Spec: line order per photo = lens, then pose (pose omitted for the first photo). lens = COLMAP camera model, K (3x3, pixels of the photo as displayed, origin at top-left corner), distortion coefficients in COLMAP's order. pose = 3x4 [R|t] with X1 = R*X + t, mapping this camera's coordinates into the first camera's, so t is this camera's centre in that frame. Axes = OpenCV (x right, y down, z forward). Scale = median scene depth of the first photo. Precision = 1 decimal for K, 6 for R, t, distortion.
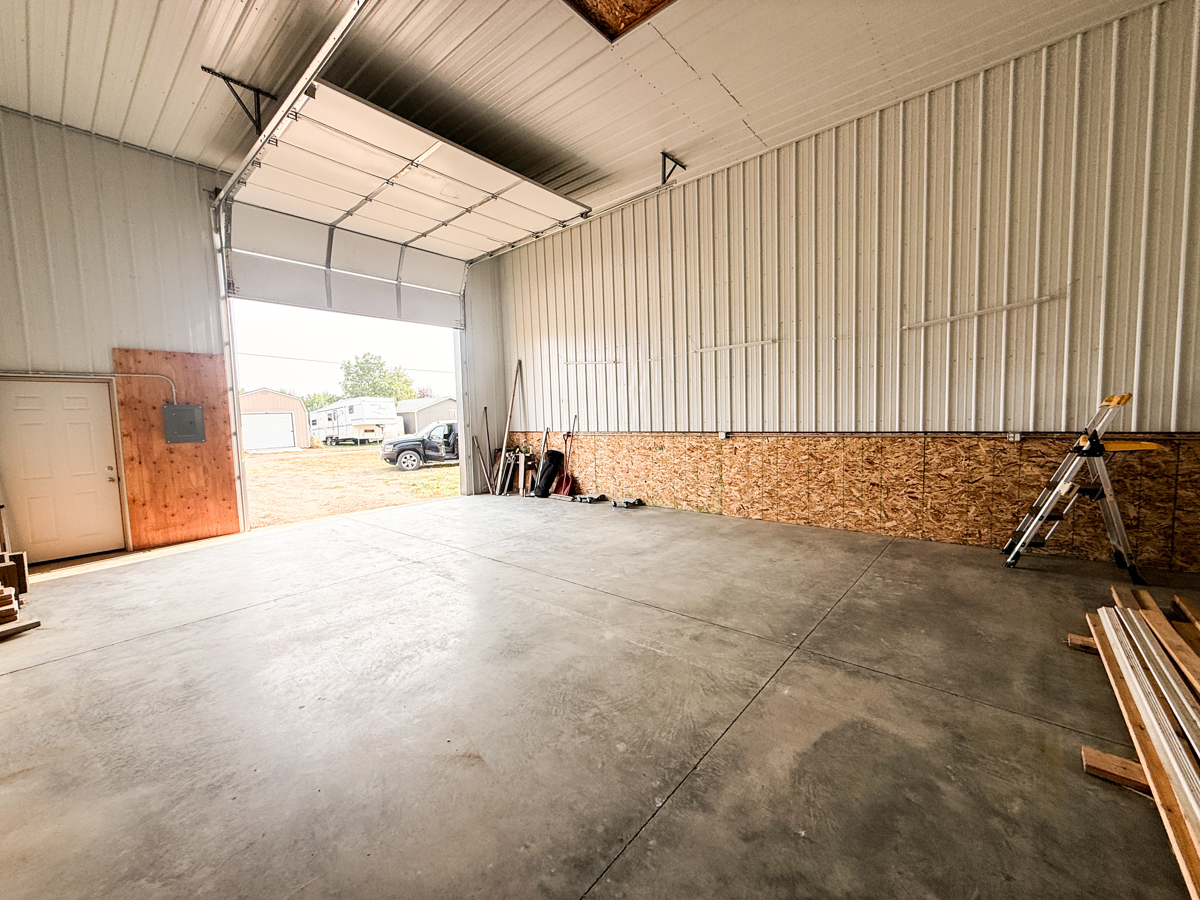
lens RADIAL K [[478.4, 0, 596.8], [0, 478.4, 450.8], [0, 0, 1]] dist [-0.001241, 0.000283]
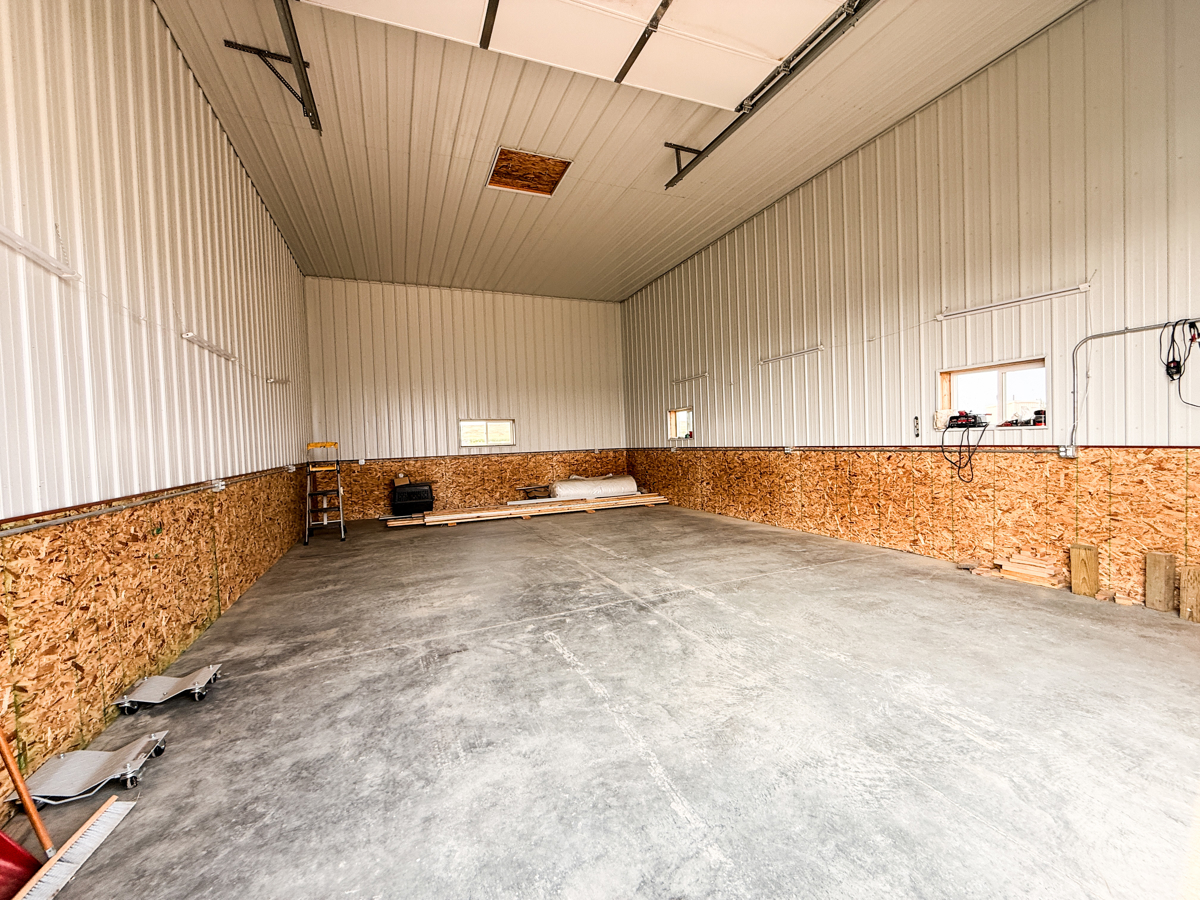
lens RADIAL K [[478.4, 0, 596.8], [0, 478.4, 450.8], [0, 0, 1]] dist [-0.001241, 0.000283]
pose [[-0.892446, 0.050303, 0.448341, -0.512102], [0.097351, 0.991825, 0.082502, -0.089899], [-0.440526, 0.117275, -0.890047, 1.491008]]
